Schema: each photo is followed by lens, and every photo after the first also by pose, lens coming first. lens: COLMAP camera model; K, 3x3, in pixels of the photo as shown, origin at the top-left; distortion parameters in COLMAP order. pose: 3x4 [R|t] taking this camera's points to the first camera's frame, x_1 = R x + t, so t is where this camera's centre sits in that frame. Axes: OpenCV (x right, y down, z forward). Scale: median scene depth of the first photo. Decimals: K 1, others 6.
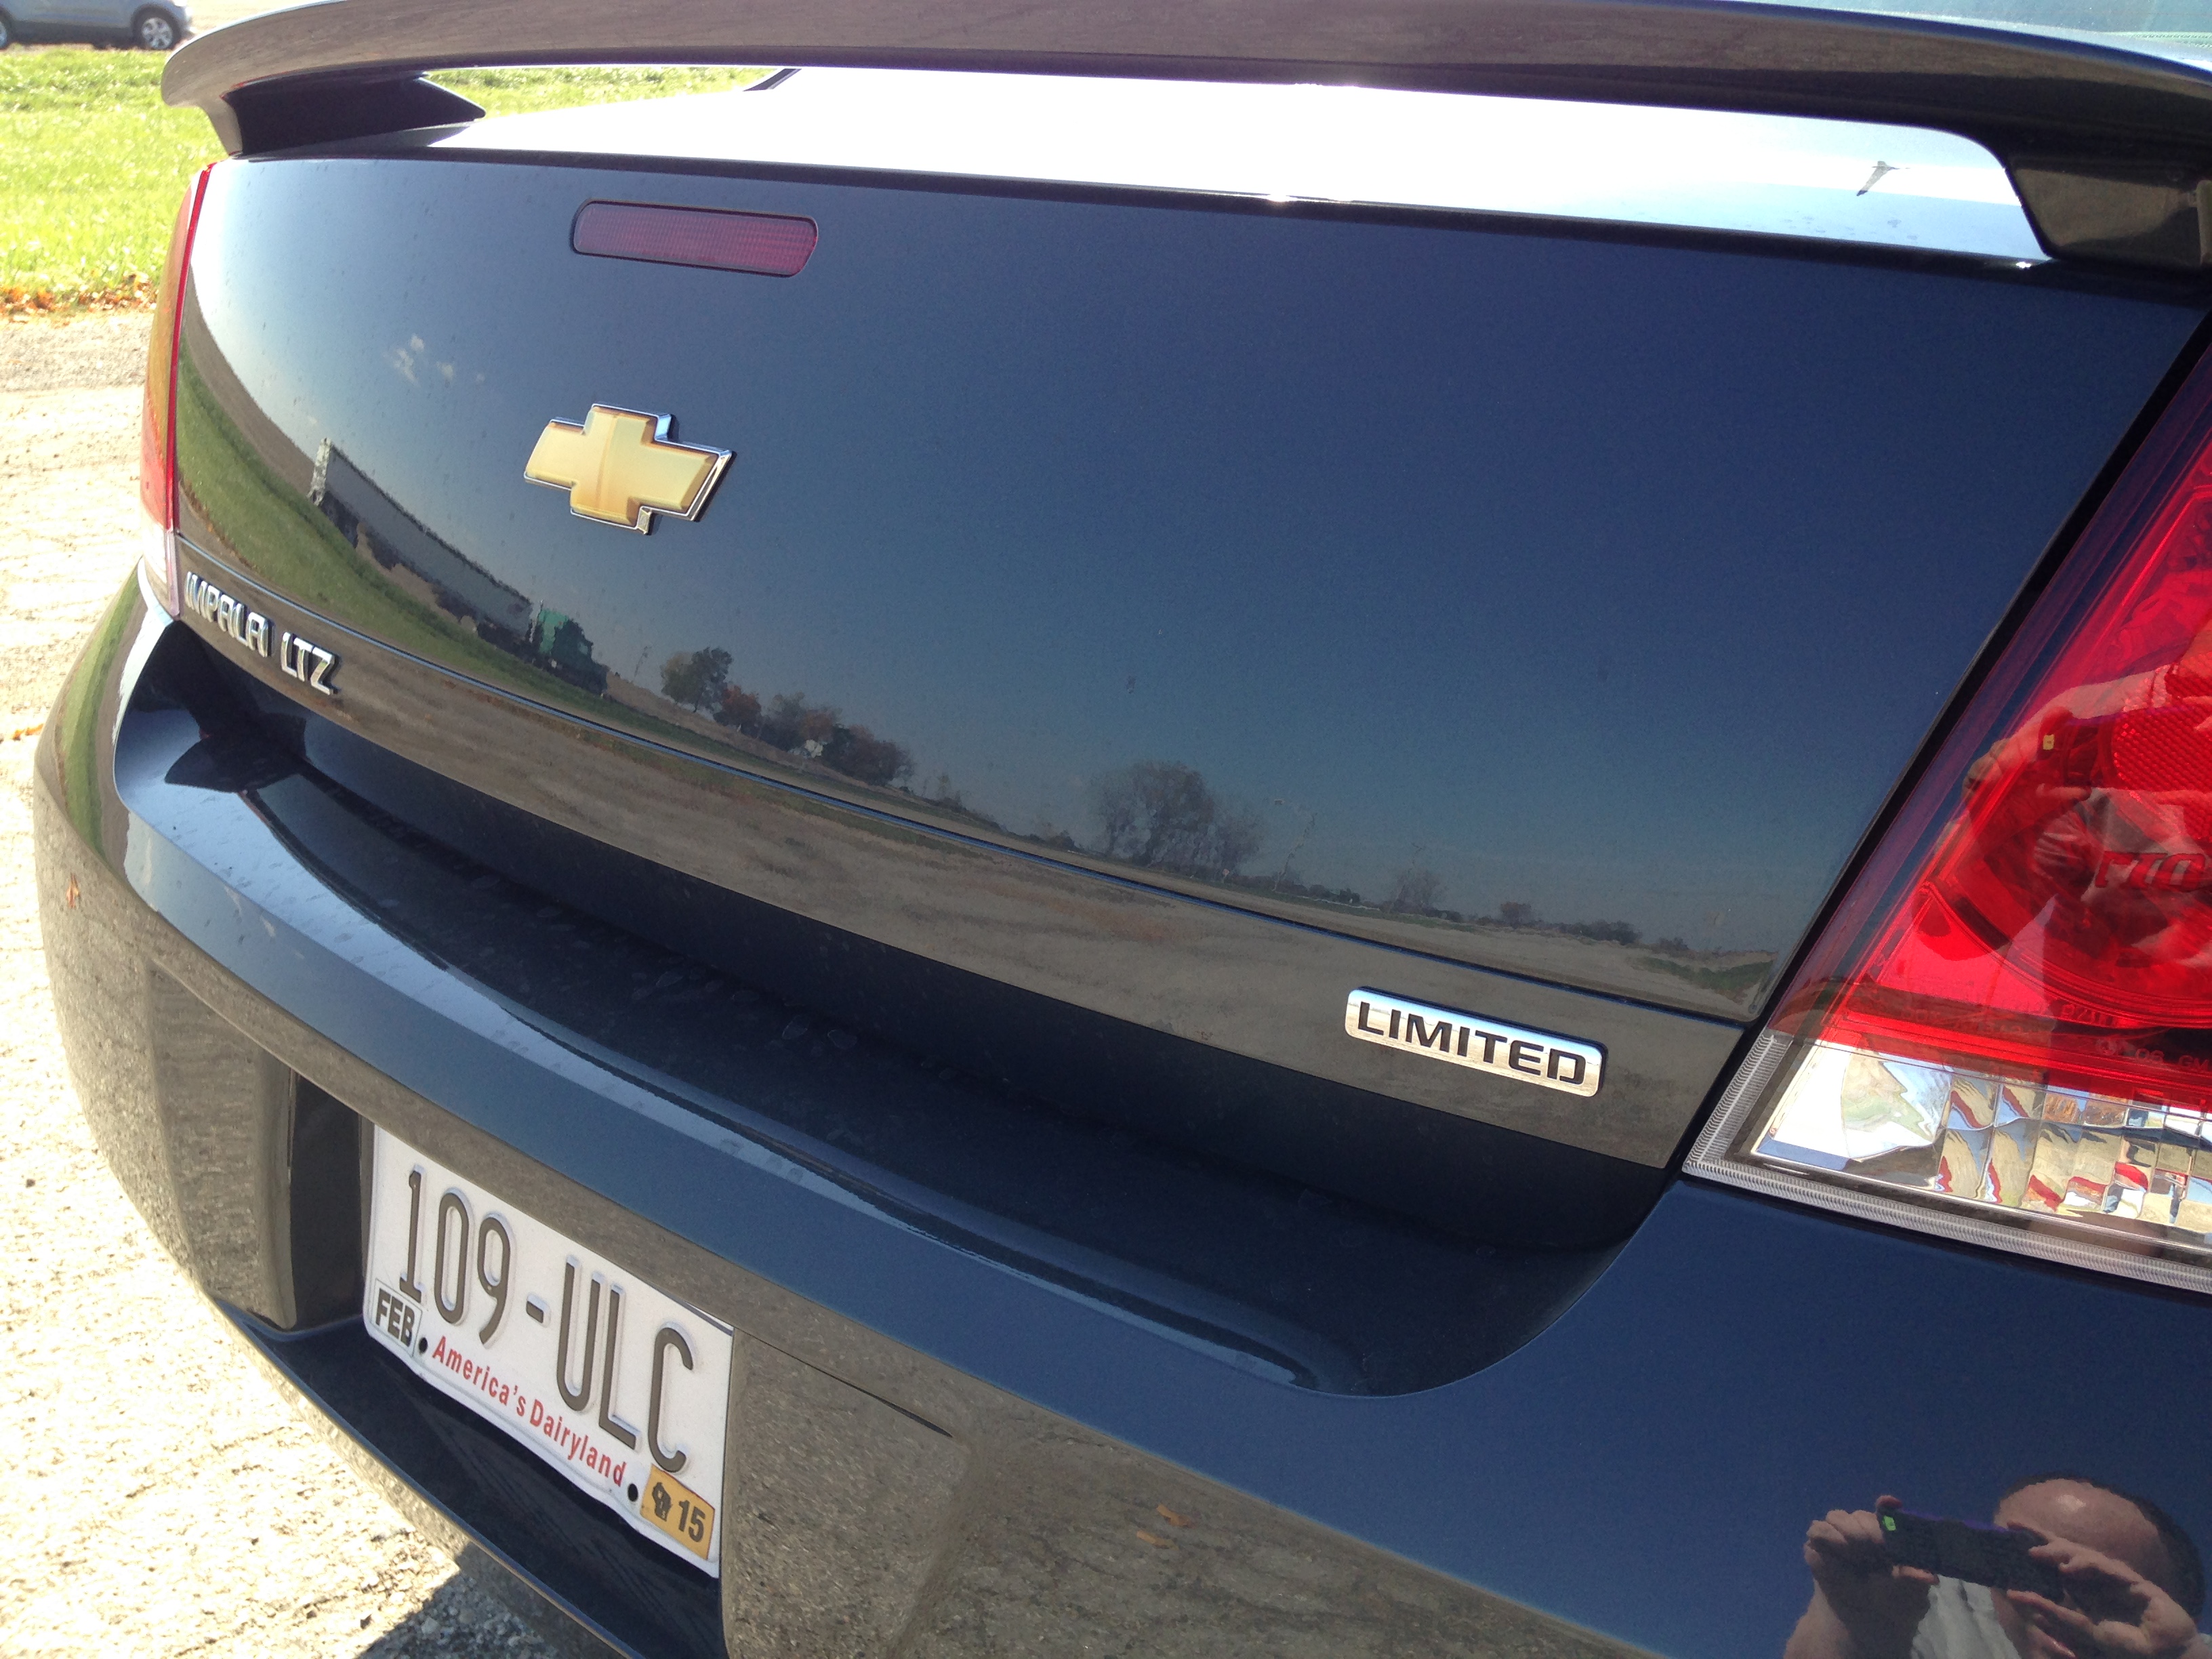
lens RADIAL K [[2128.5, 0, 1106.0], [0, 2128.5, 829.5], [0, 0, 1]] dist [0.105646, -0.186483]
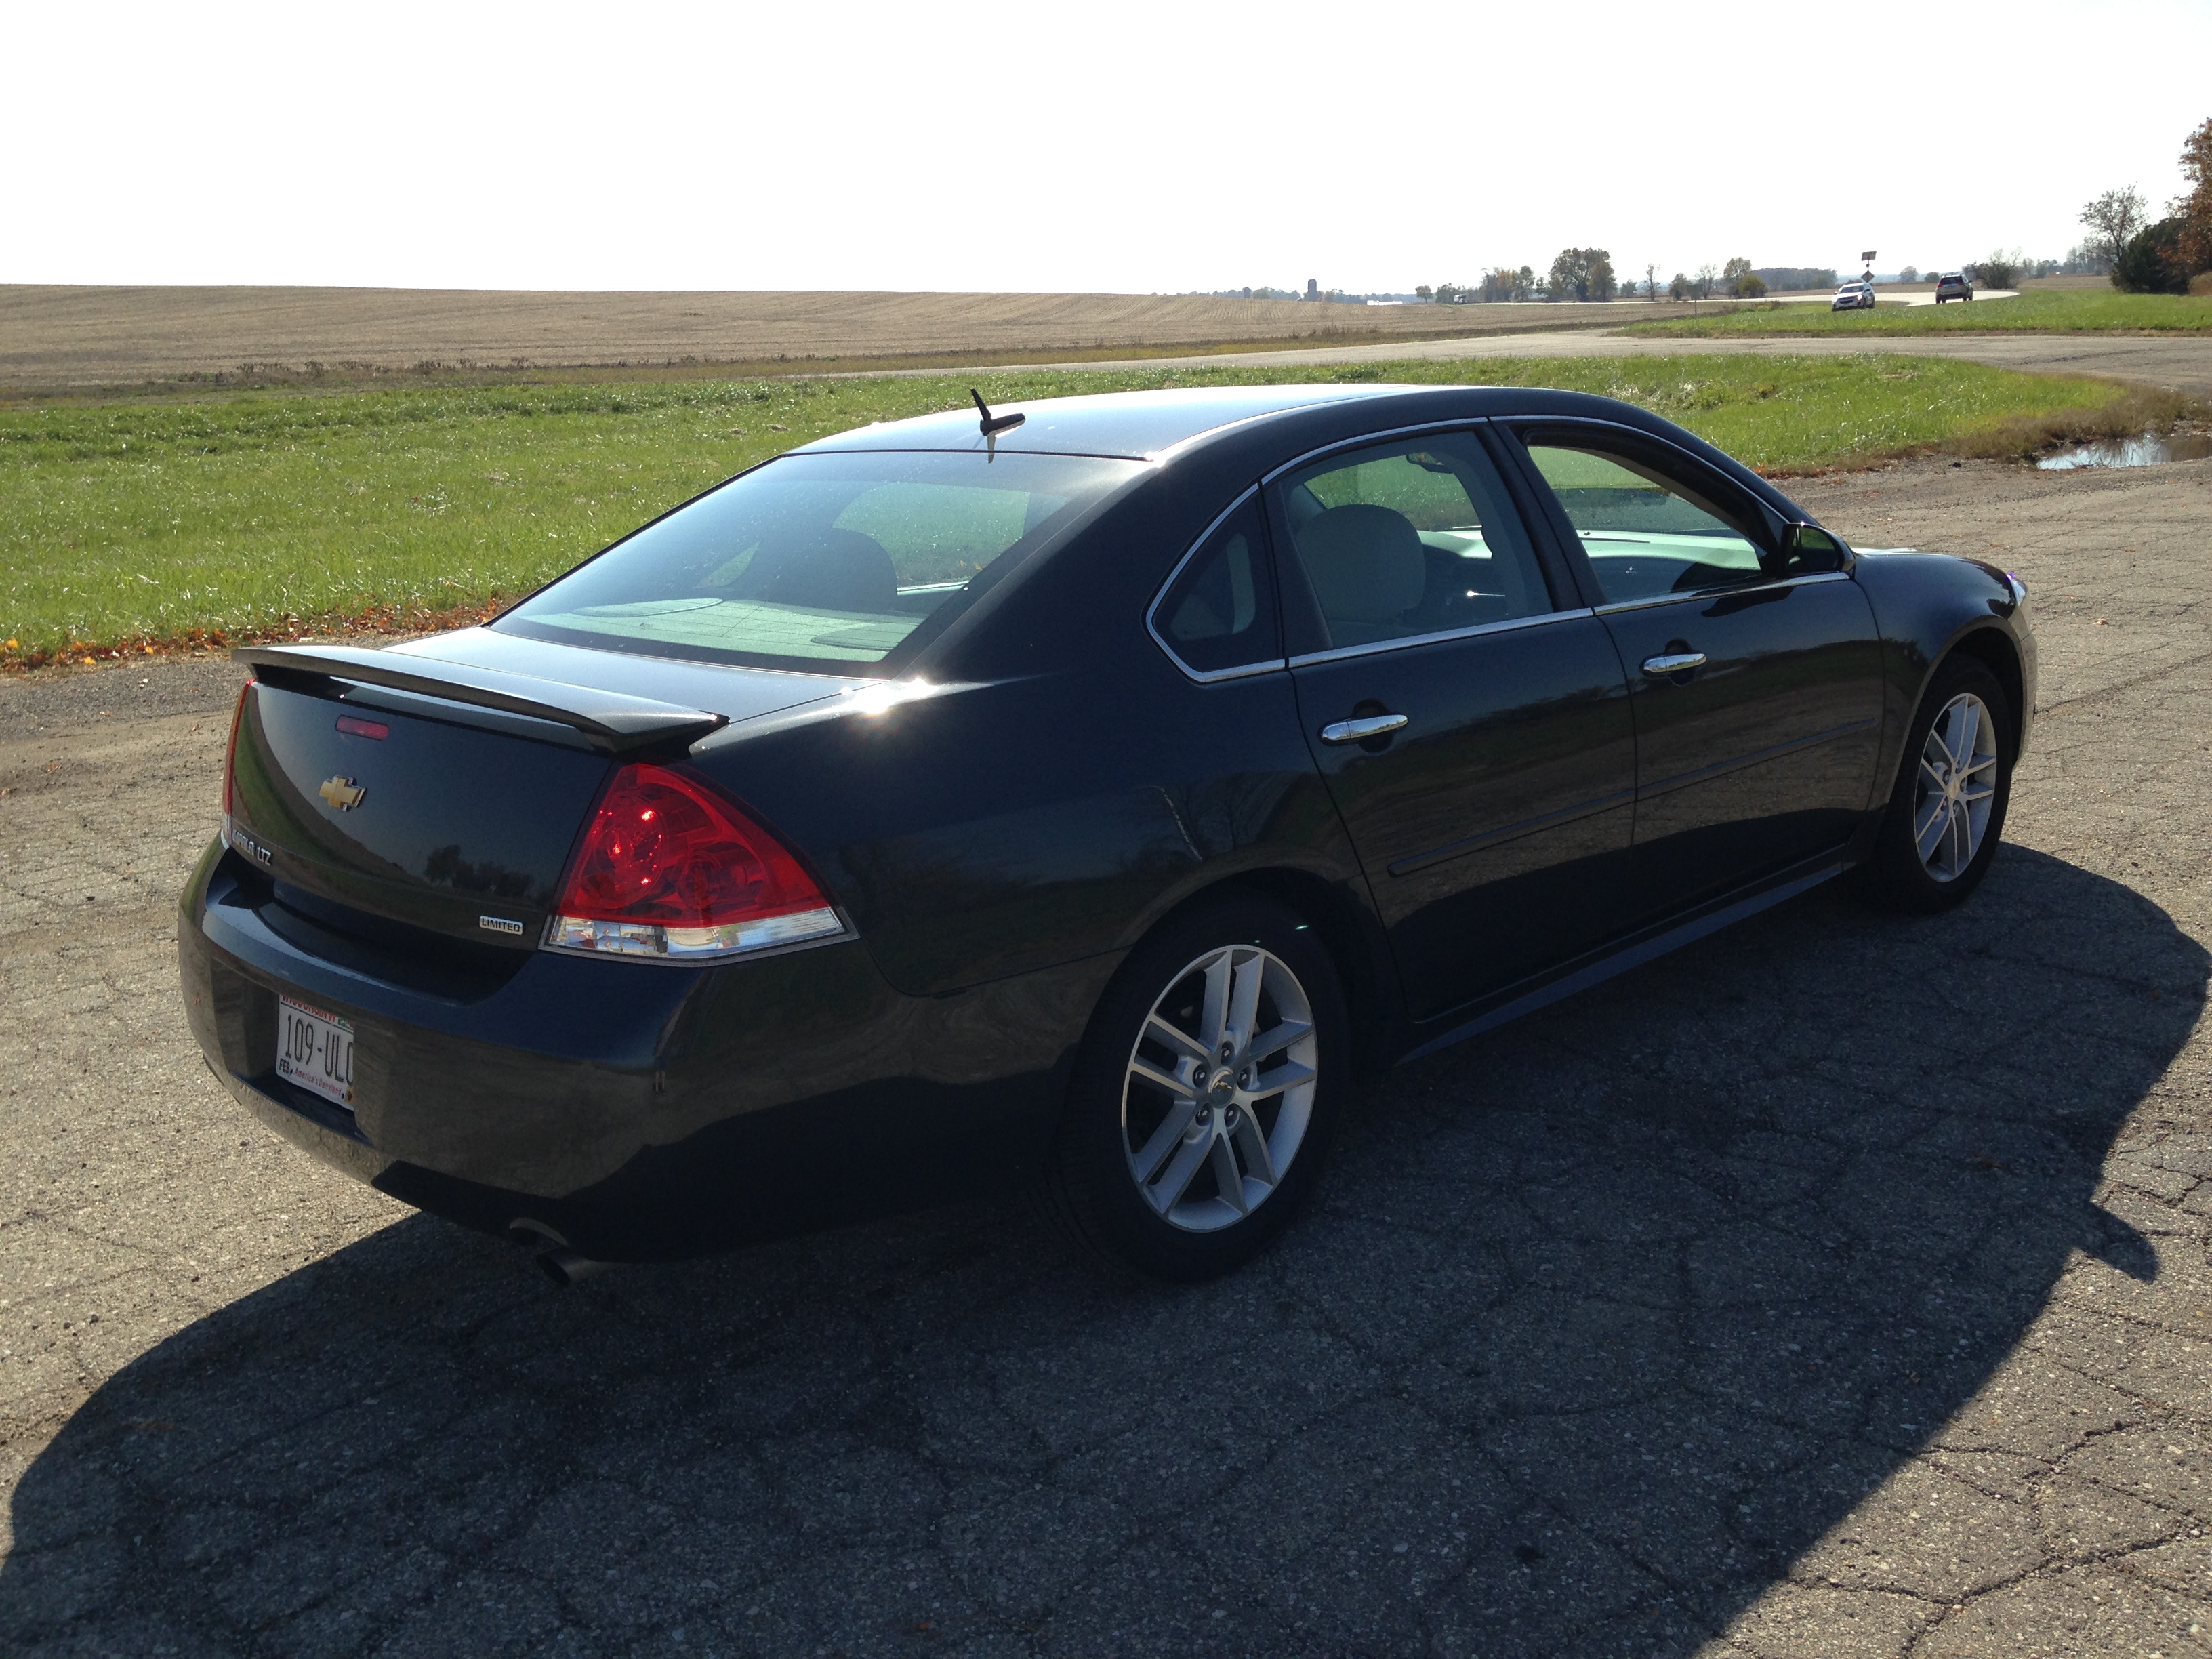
lens RADIAL K [[2128.5, 0, 1106.0], [0, 2128.5, 829.5], [0, 0, 1]] dist [0.105646, -0.186483]
pose [[0.997261, -0.031867, -0.066746, 0.739065], [0.023982, 0.992987, -0.115761, 0.192844], [0.069967, 0.113844, 0.991032, -1.403068]]
